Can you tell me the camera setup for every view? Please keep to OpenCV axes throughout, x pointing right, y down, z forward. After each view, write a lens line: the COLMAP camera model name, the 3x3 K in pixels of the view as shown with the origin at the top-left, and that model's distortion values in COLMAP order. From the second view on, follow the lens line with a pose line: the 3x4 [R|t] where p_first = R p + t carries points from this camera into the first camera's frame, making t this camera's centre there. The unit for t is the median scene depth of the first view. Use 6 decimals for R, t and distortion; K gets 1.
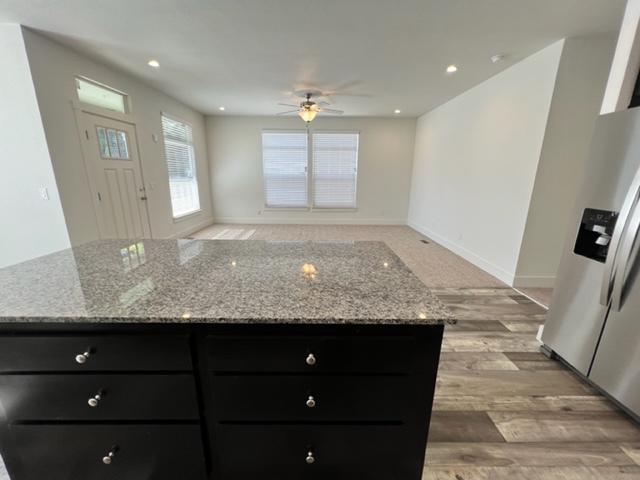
lens RADIAL K [[256.1, 0, 320.0], [0, 256.1, 240.0], [0, 0, 1]] dist [0.000155, -0.000007]
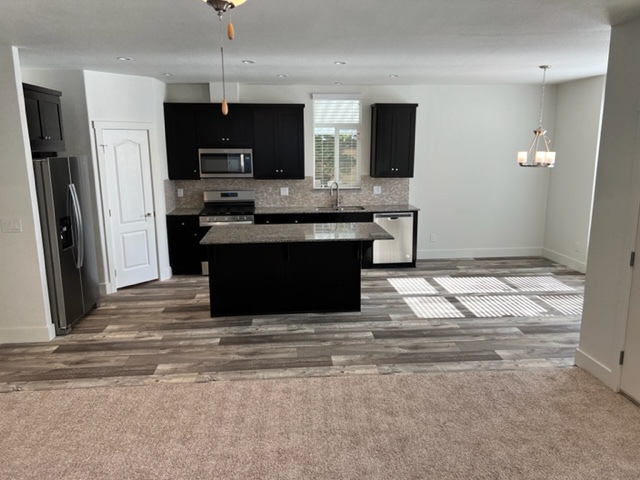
lens RADIAL K [[475.5, 0, 320.0], [0, 475.5, 240.0], [0, 0, 1]] dist [0.083195, -0.121181]
pose [[-0.997027, 0.011157, -0.076246, -0.143430], [-0.023593, 0.897743, 0.439888, -0.804894], [0.073357, 0.440379, -0.894810, 2.321735]]
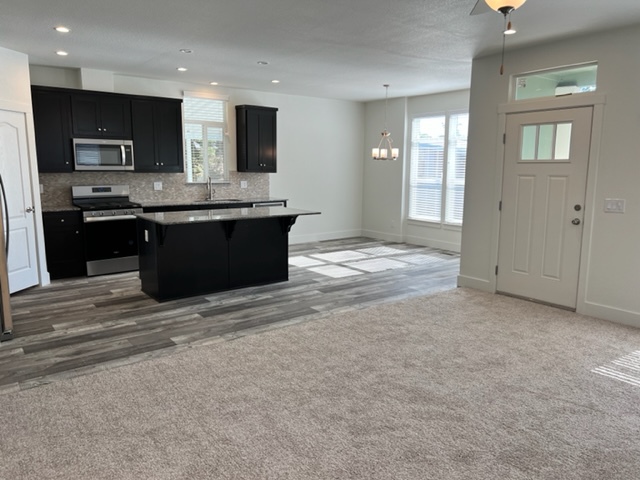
lens RADIAL K [[475.5, 0, 320.0], [0, 475.5, 240.0], [0, 0, 1]] dist [0.083195, -0.121181]
pose [[-0.803150, 0.079504, -0.590448, 0.770545], [-0.165739, 0.922120, 0.349608, -0.664550], [0.572259, 0.378648, -0.727424, 2.359510]]
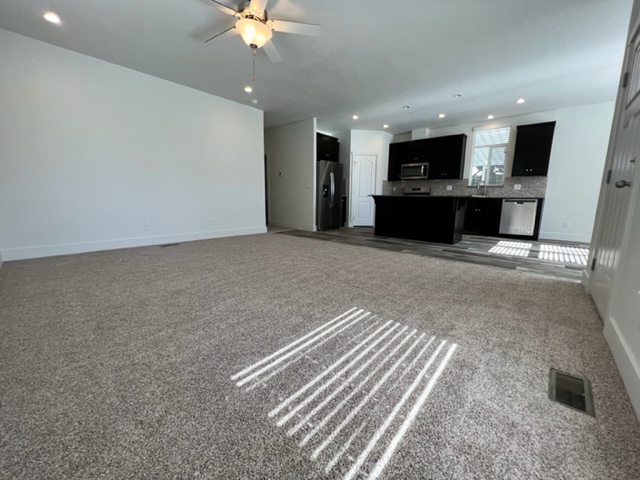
lens RADIAL K [[256.1, 0, 320.0], [0, 256.1, 240.0], [0, 0, 1]] dist [0.000155, -0.000007]
pose [[-0.745585, -0.128359, 0.653932, -0.947606], [0.154464, 0.921265, 0.356947, -0.466075], [-0.648262, 0.367143, -0.667055, 2.457477]]
